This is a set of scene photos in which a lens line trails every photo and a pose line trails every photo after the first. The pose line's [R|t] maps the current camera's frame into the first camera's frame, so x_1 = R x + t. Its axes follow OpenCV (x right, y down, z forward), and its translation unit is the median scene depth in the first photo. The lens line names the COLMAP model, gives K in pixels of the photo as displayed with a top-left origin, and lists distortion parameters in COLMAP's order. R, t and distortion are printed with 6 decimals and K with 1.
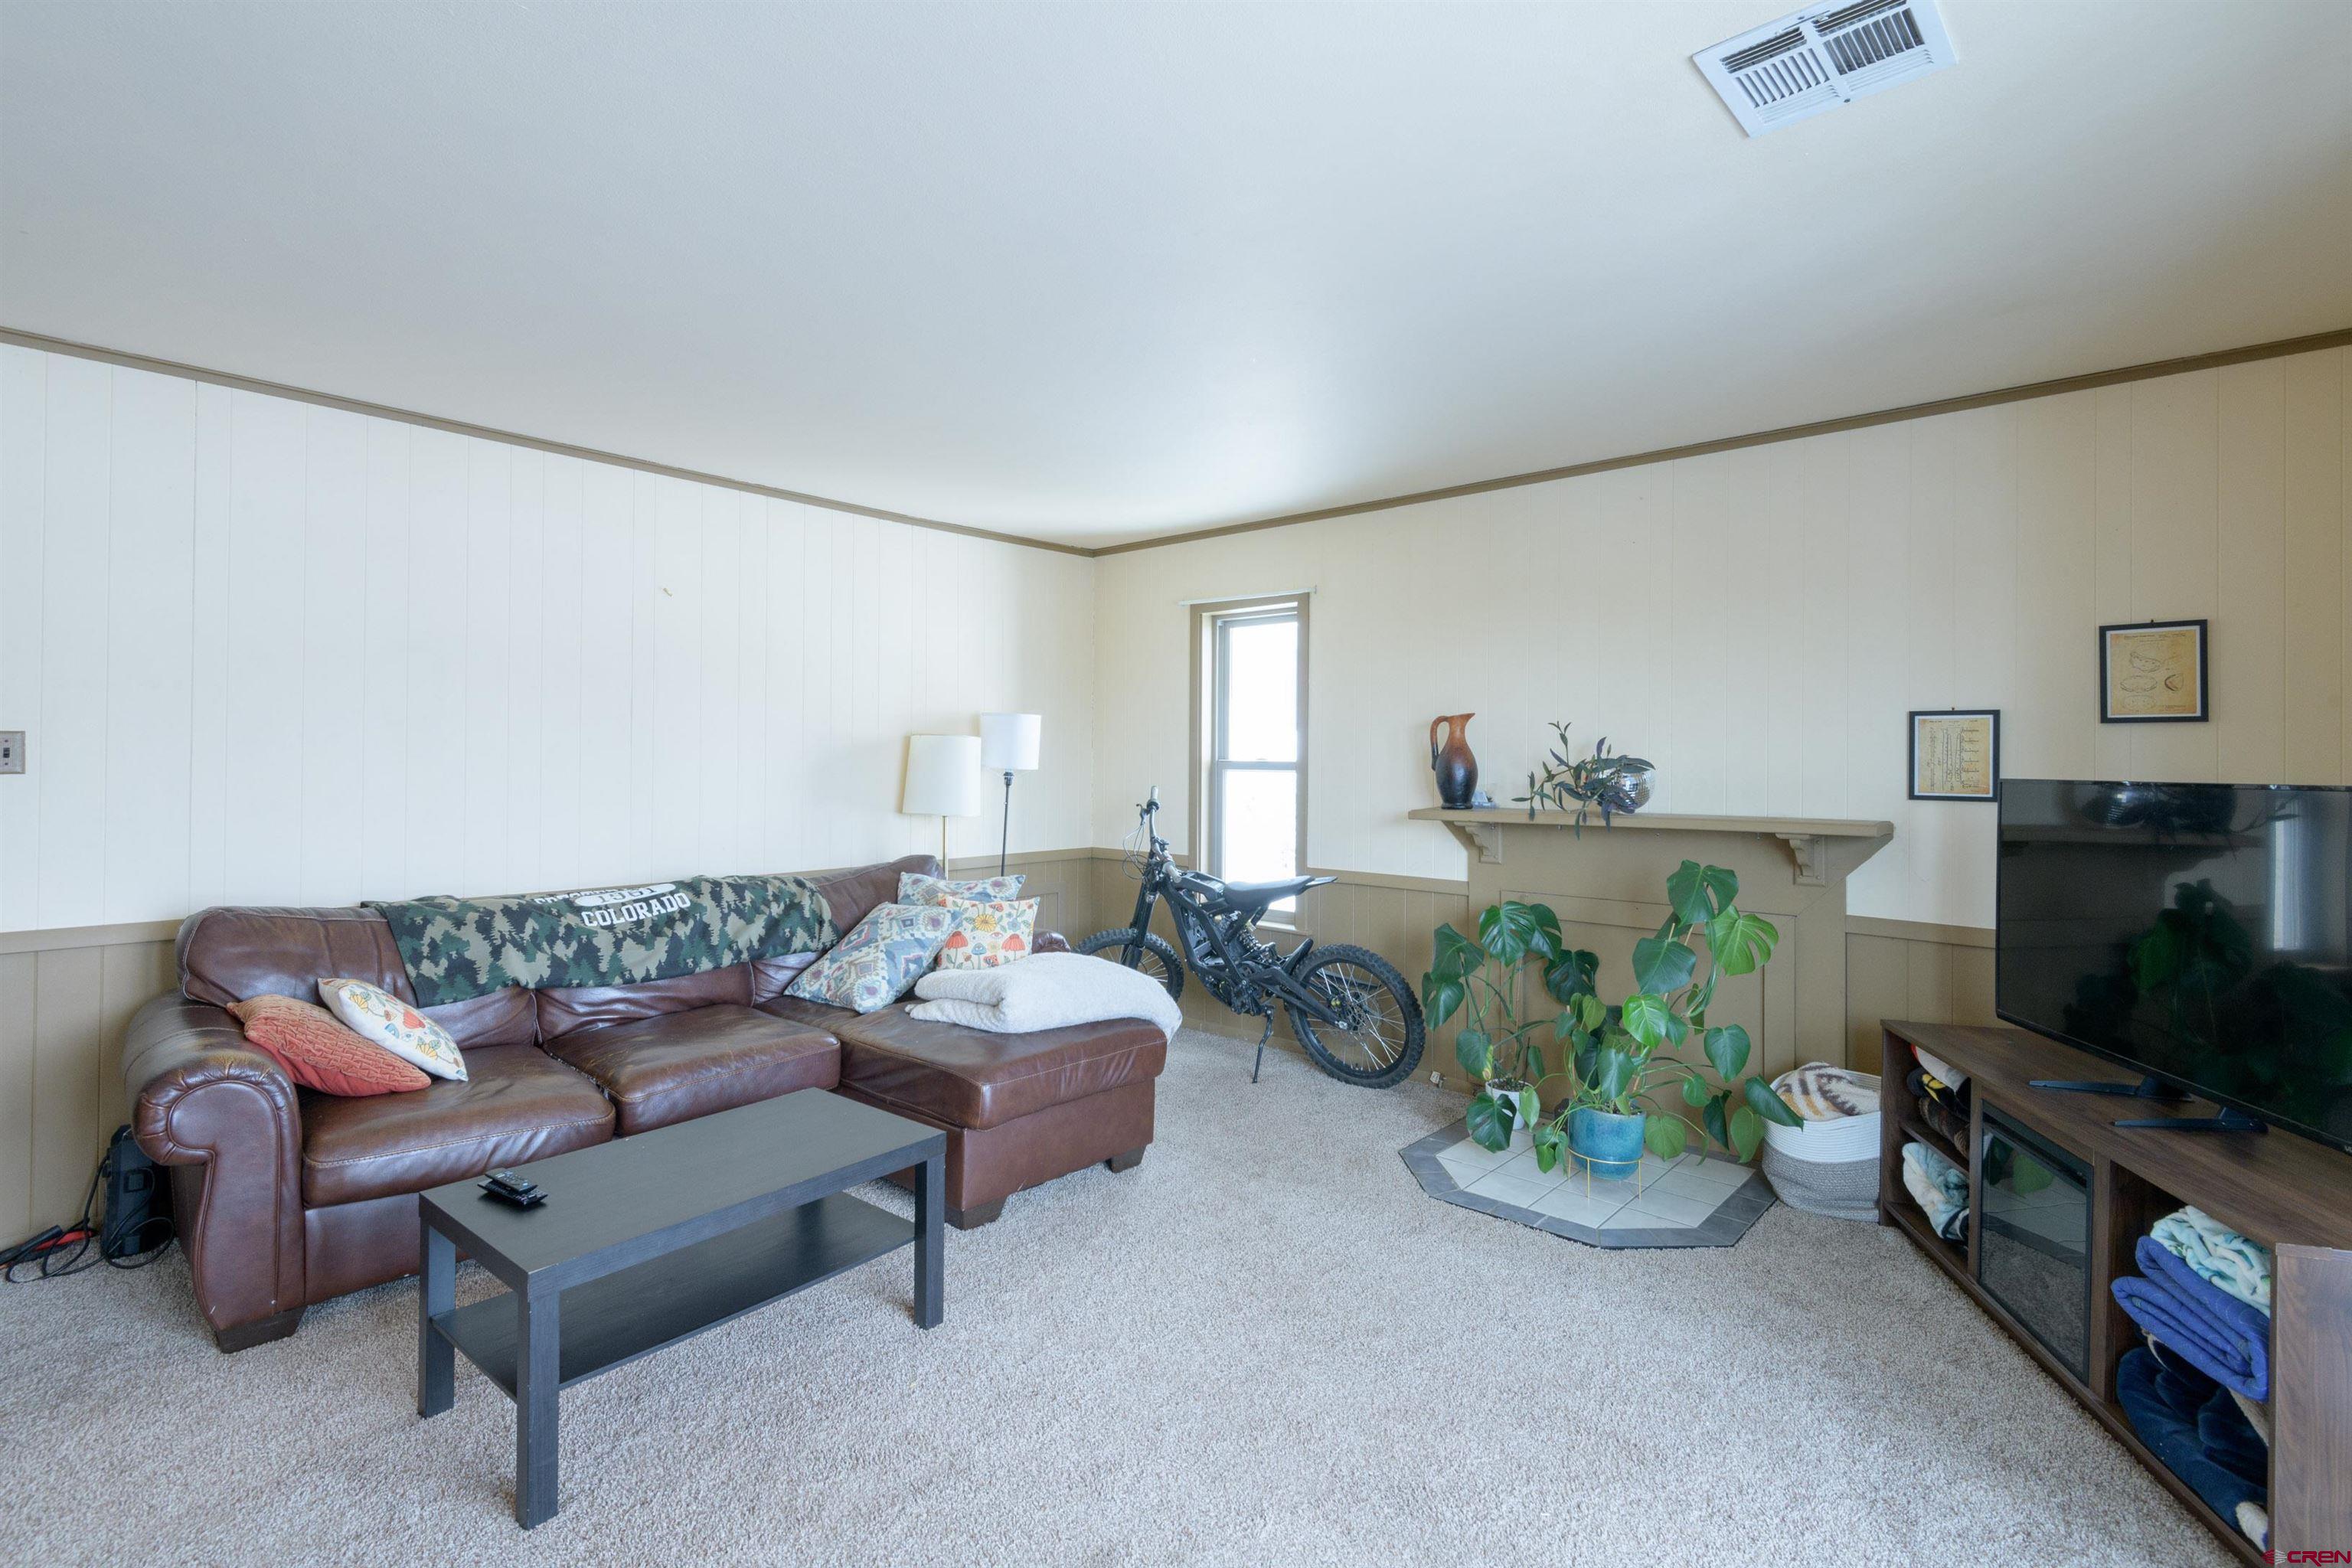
lens RADIAL K [[1072.3, 0, 1204.3], [0, 1072.3, 800.1], [0, 0, 1]] dist [0.023055, -0.000254]
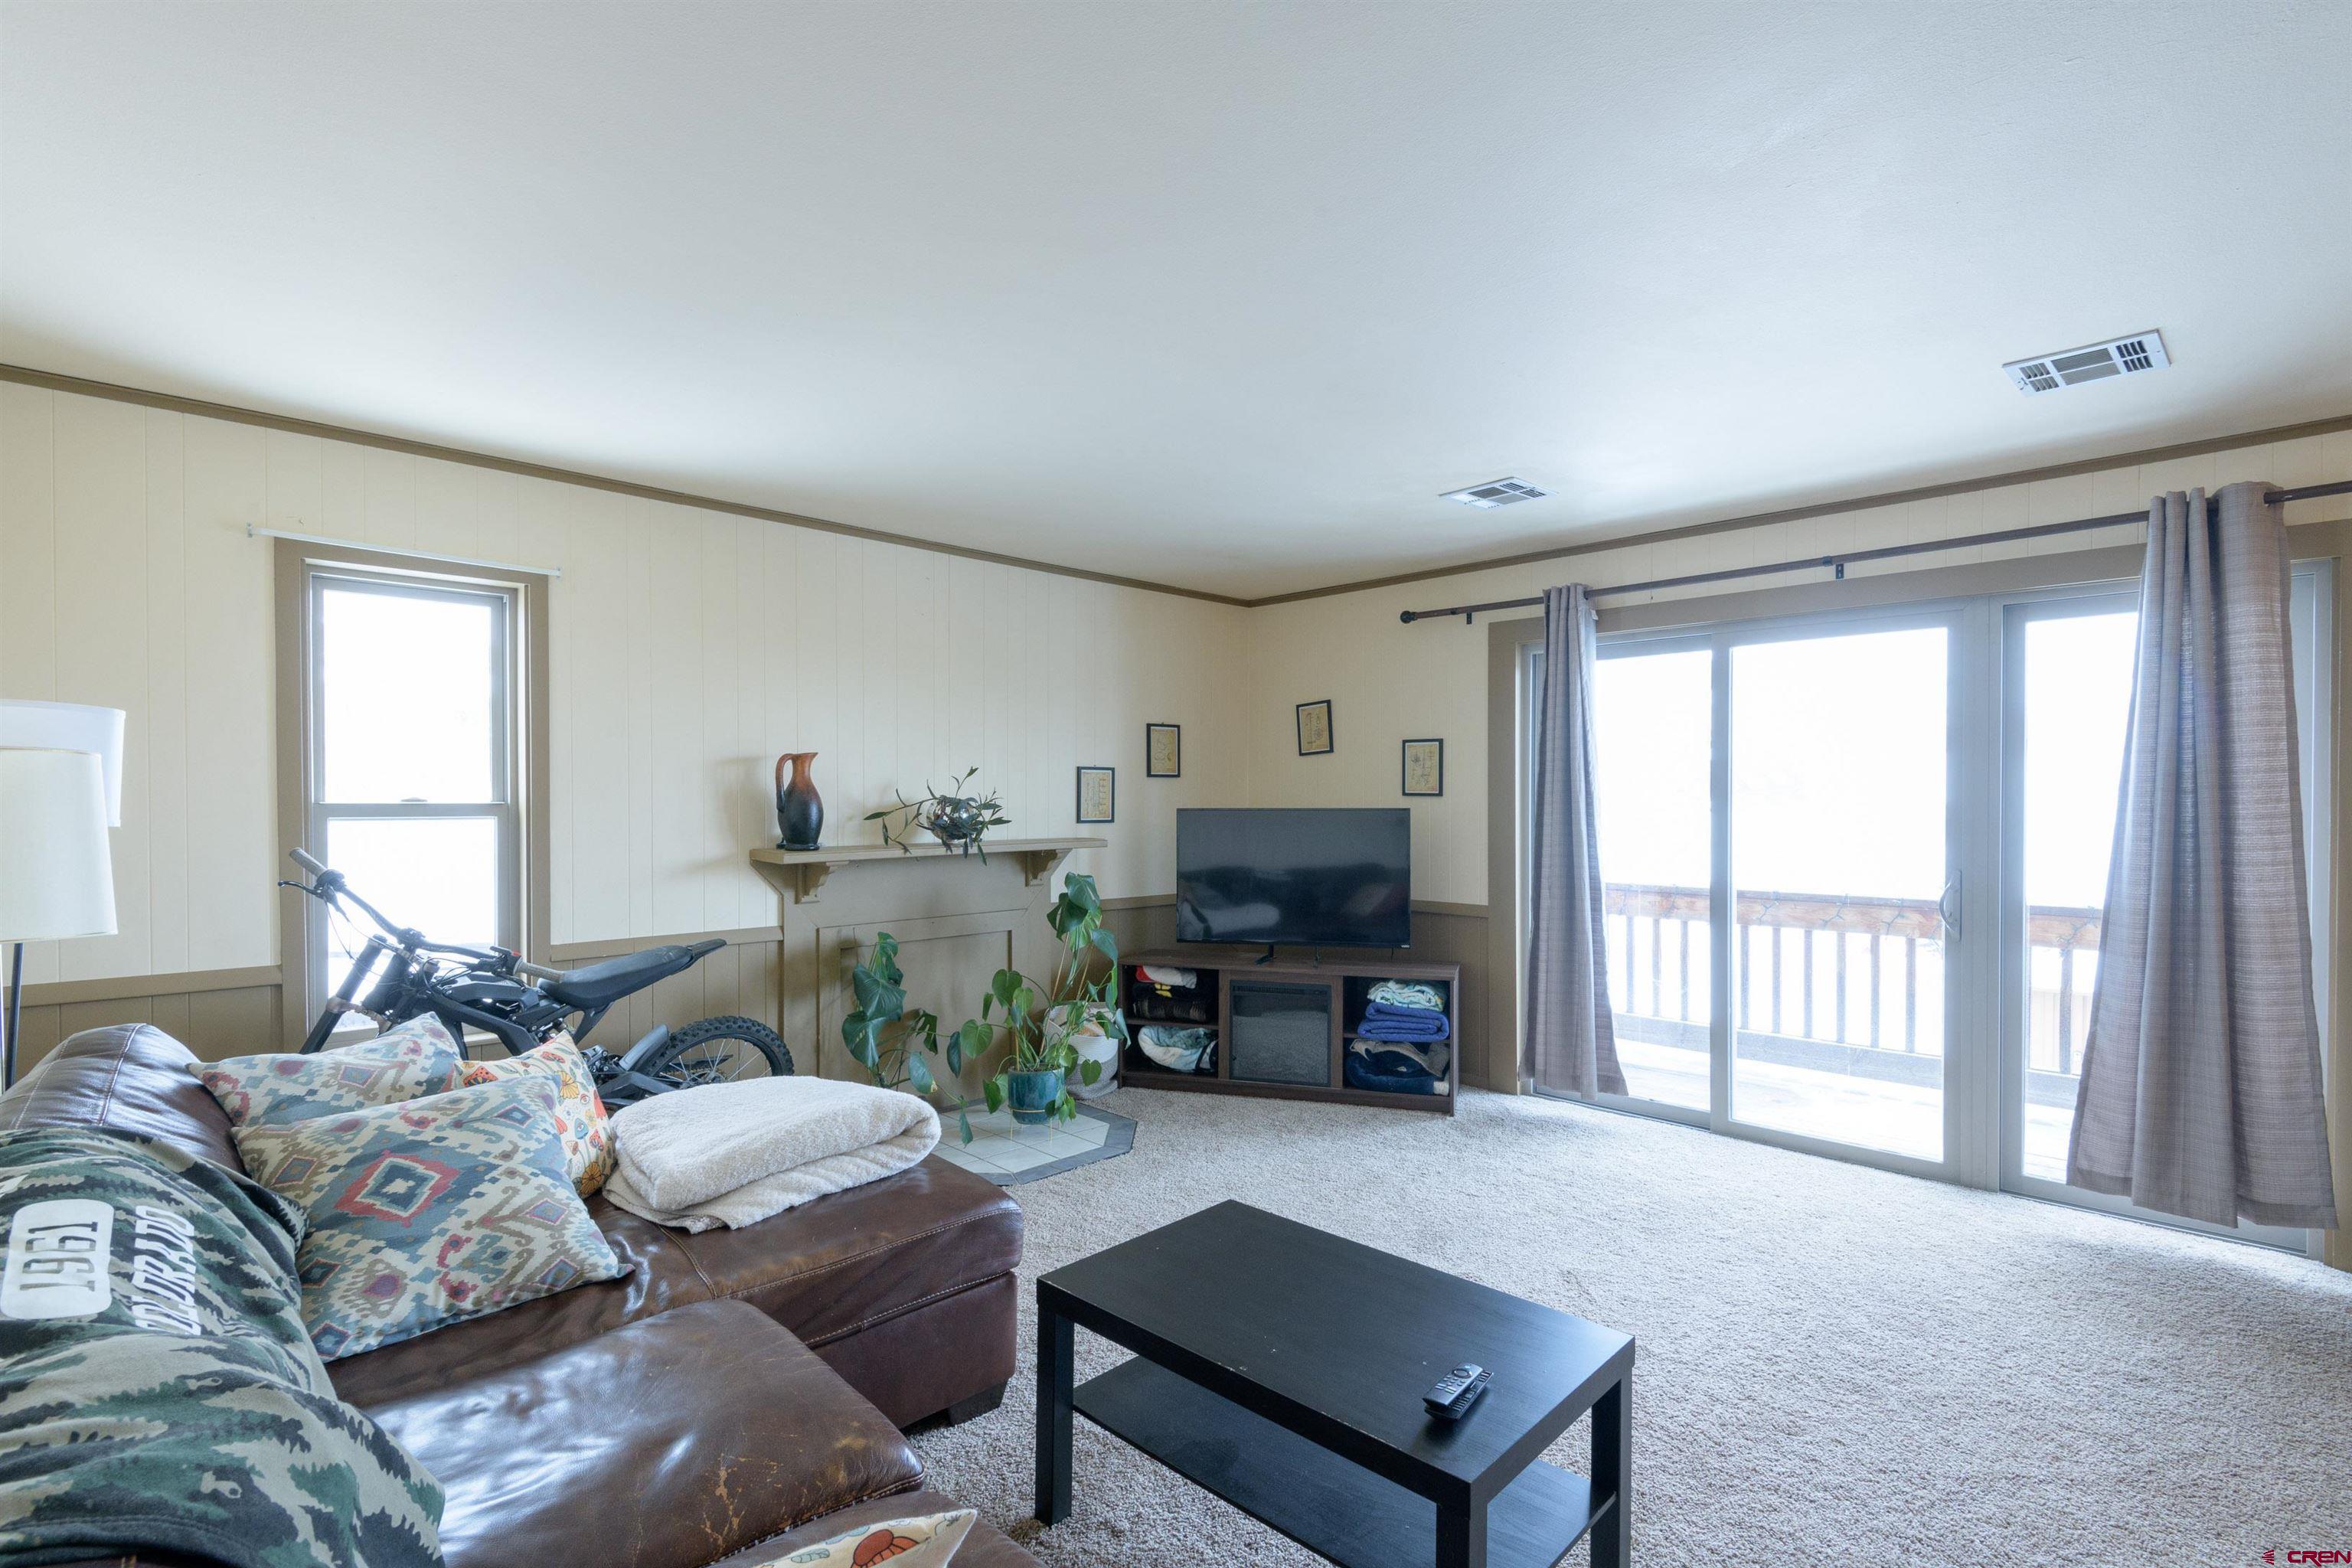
lens RADIAL K [[1072.3, 0, 1204.3], [0, 1072.3, 800.1], [0, 0, 1]] dist [0.023055, -0.000254]
pose [[0.098242, -0.014458, 0.995058, -0.748746], [0.031996, 0.999423, 0.011363, -0.038352], [-0.994648, 0.030722, 0.098648, 0.568591]]
